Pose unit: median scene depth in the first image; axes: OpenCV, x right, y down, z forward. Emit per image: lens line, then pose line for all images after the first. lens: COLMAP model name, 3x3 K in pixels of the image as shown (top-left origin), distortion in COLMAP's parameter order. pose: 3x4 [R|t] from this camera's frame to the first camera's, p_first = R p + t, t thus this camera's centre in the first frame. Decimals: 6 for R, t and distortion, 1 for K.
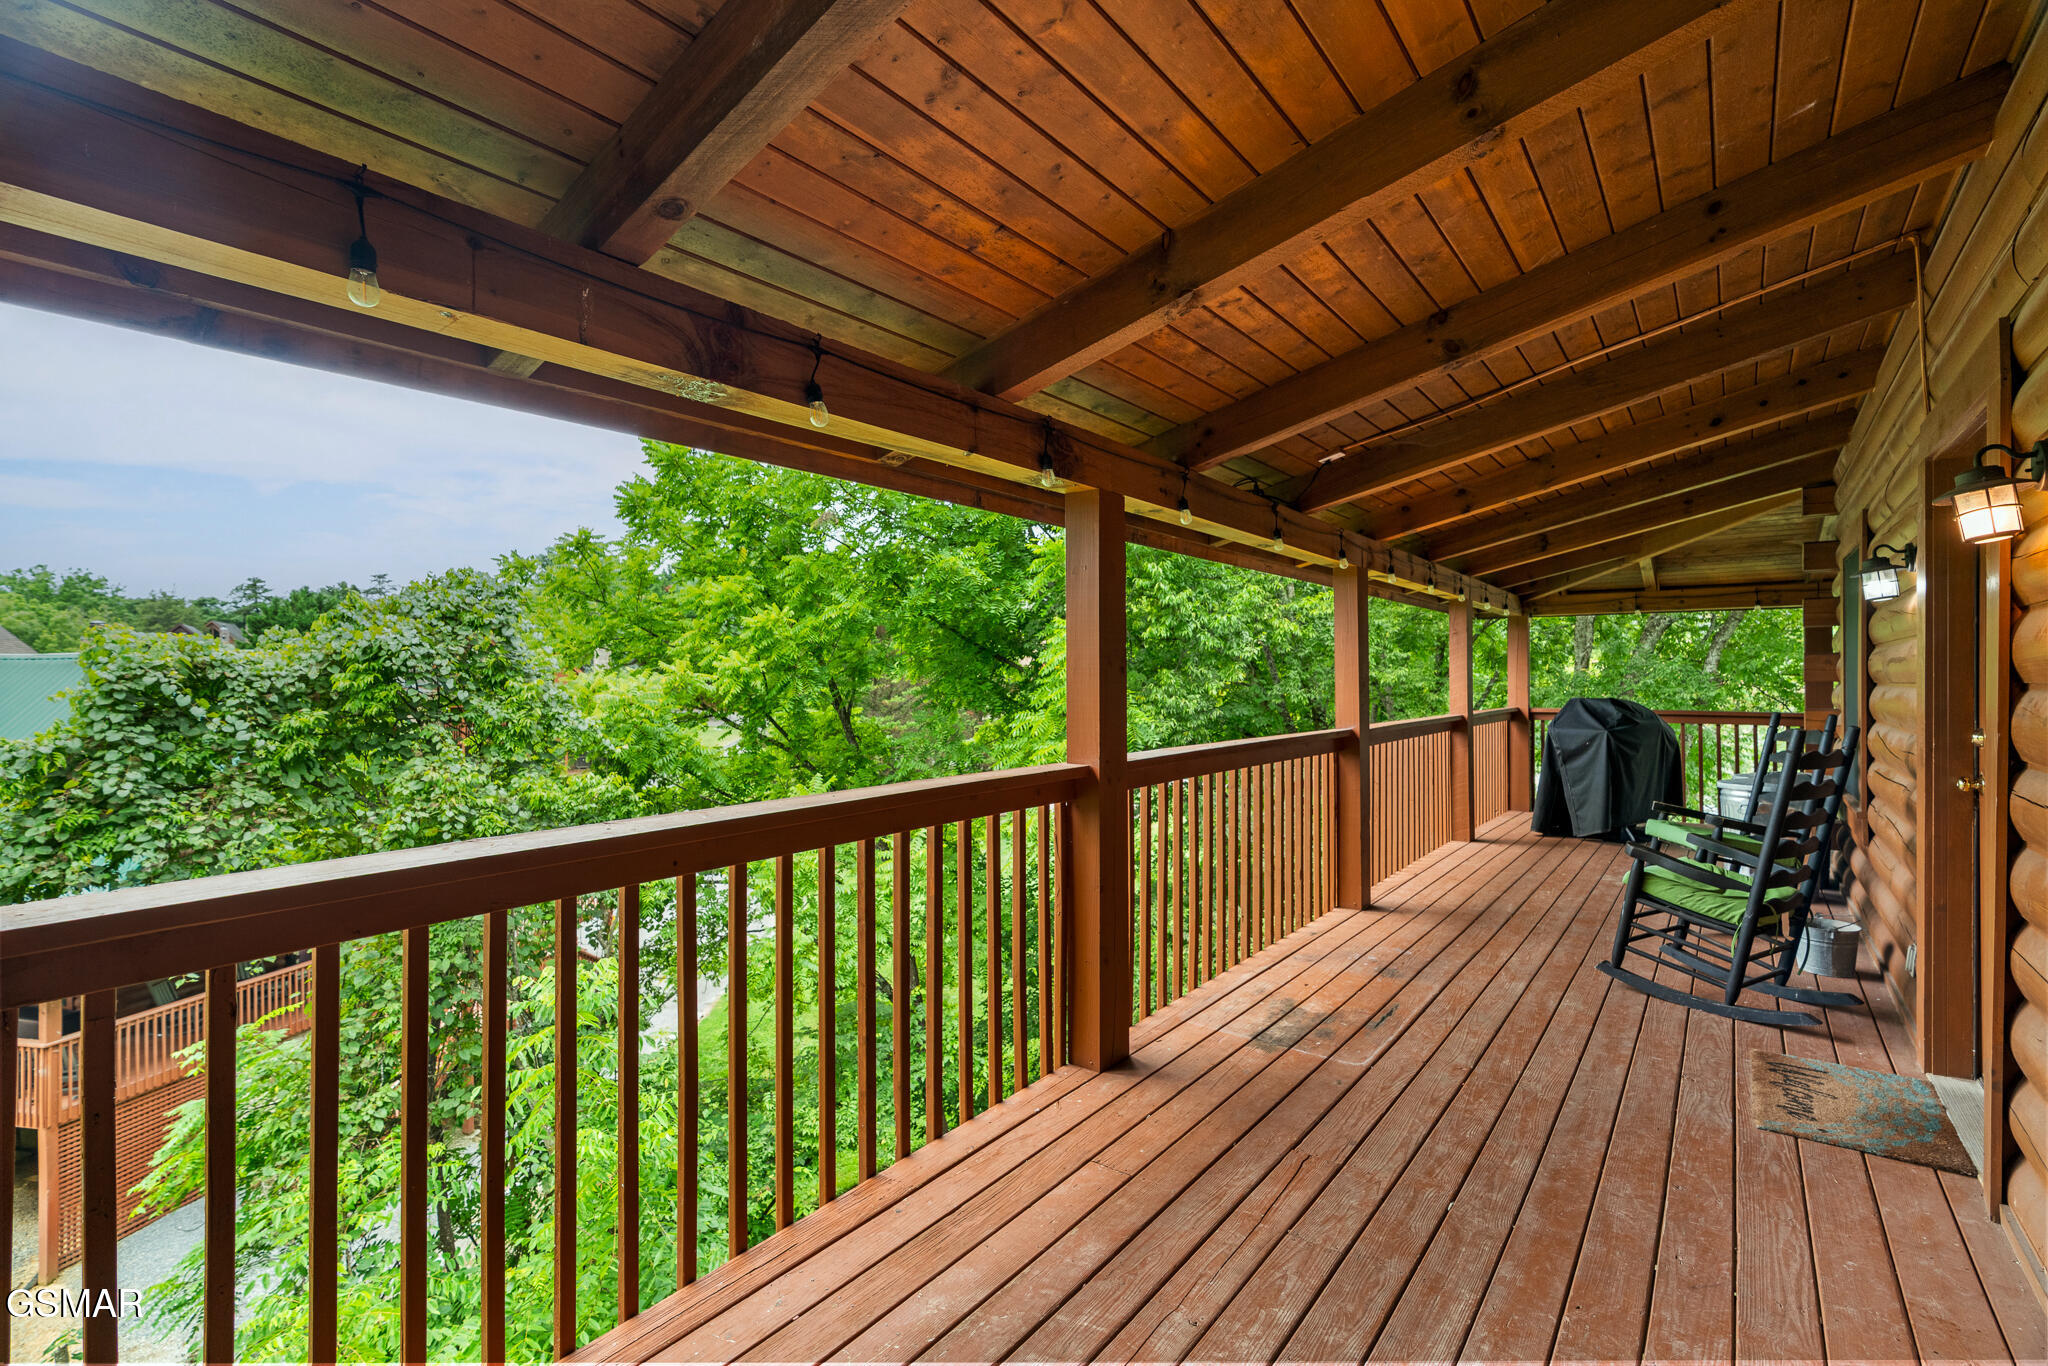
lens RADIAL K [[932.5, 0, 1024.3], [0, 932.5, 681.7], [0, 0, 1]] dist [-0.010812, 0.004650]
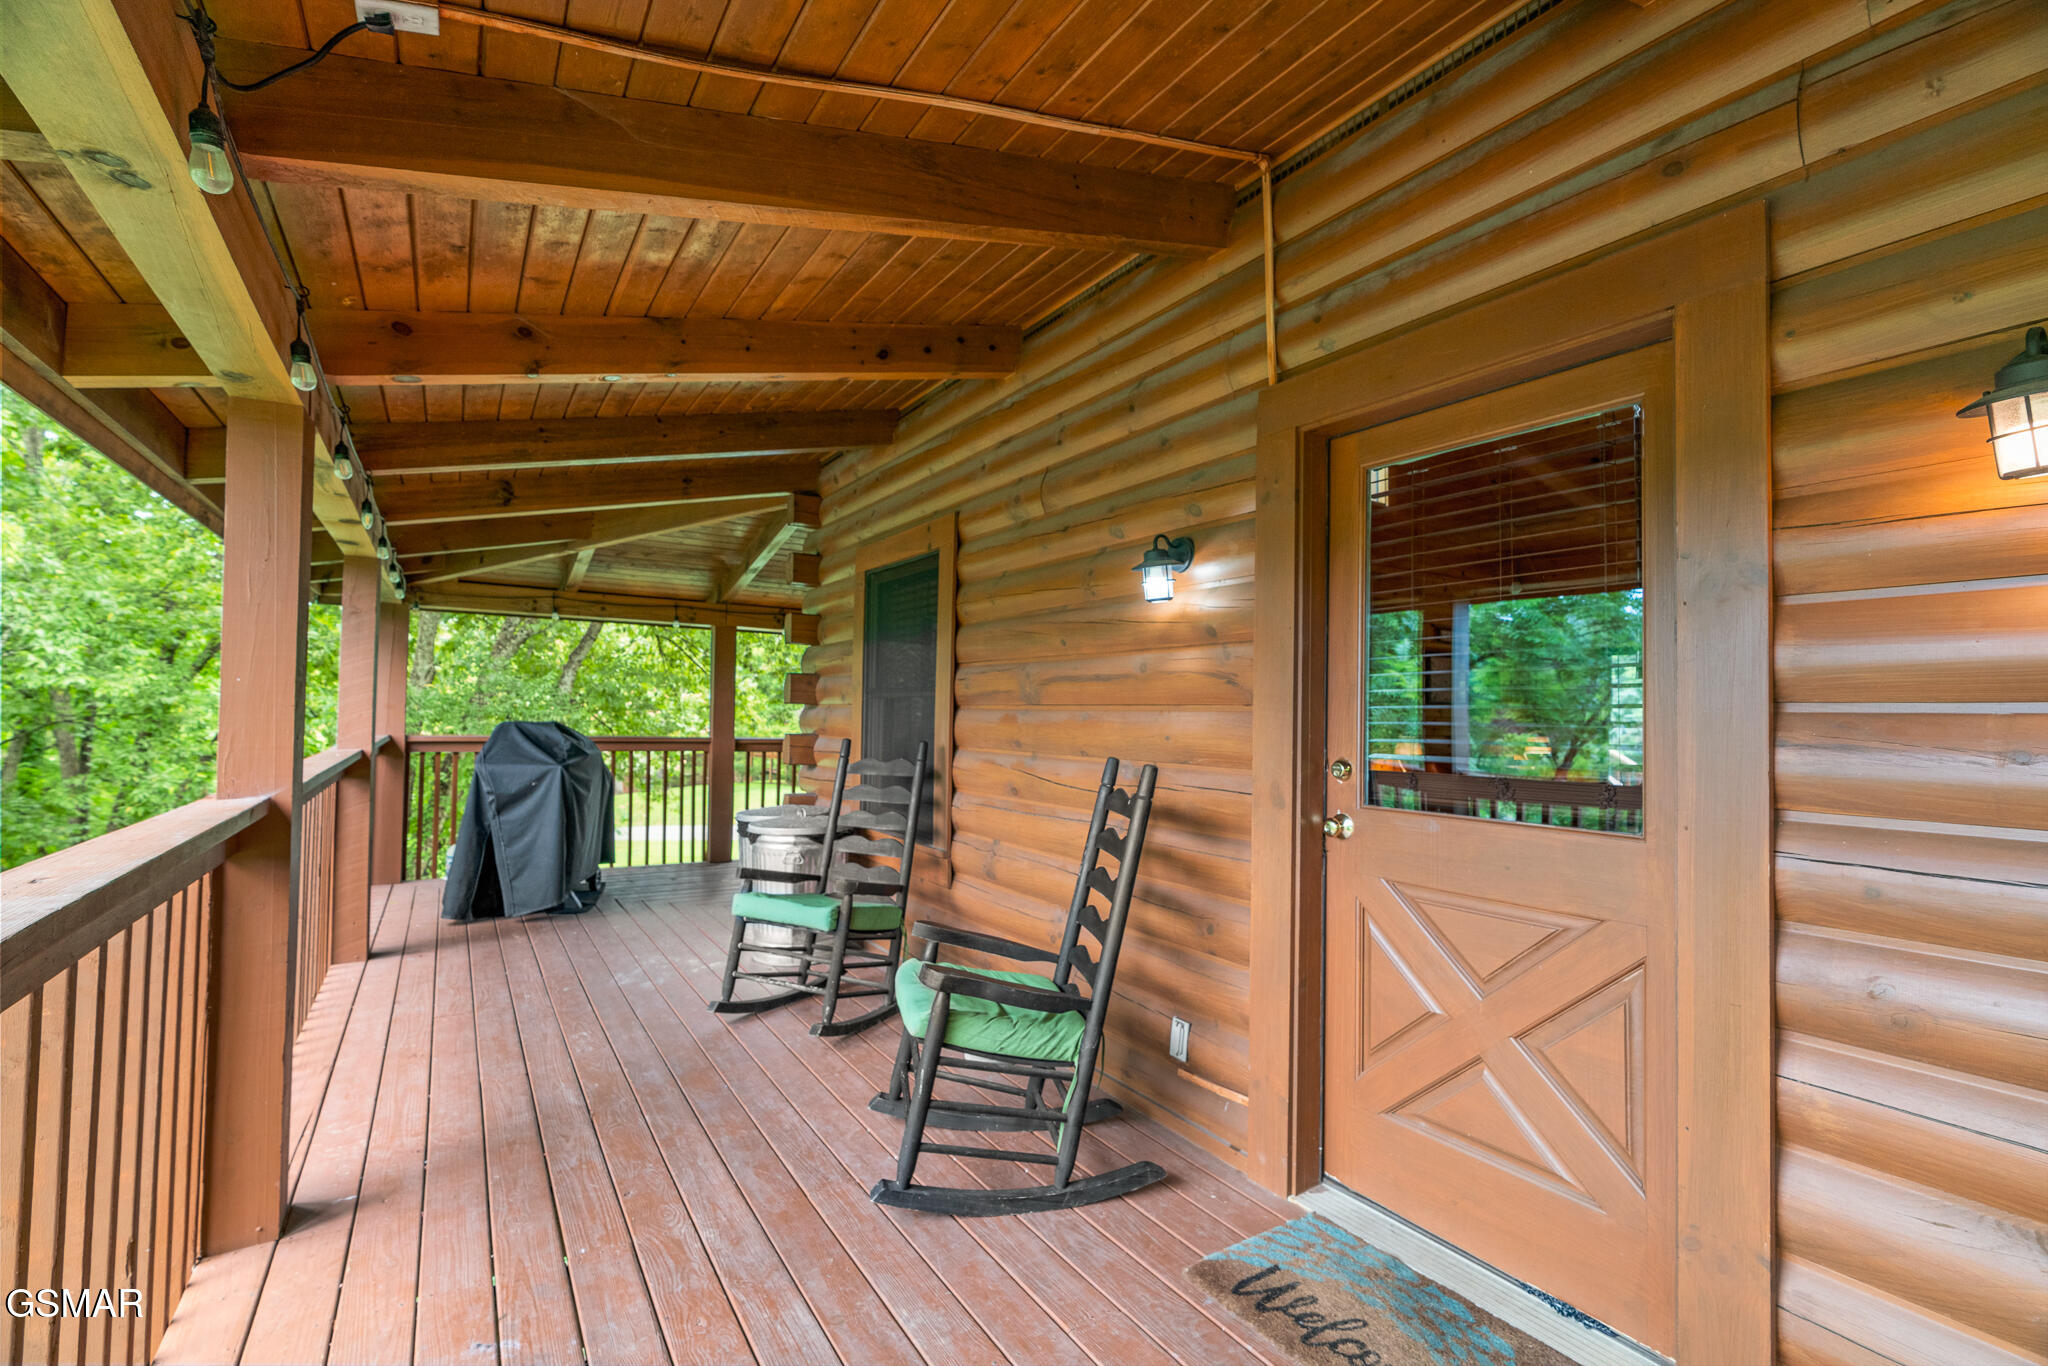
lens RADIAL K [[932.5, 0, 1057.2], [0, 932.5, 677.3], [0, 0, 1]] dist [-0.010812, 0.004650]
pose [[0.339879, 0.042628, 0.939503, 0.055954], [-0.015061, 0.999091, -0.039884, 0.005565], [-0.940349, -0.000594, 0.340212, 0.359180]]
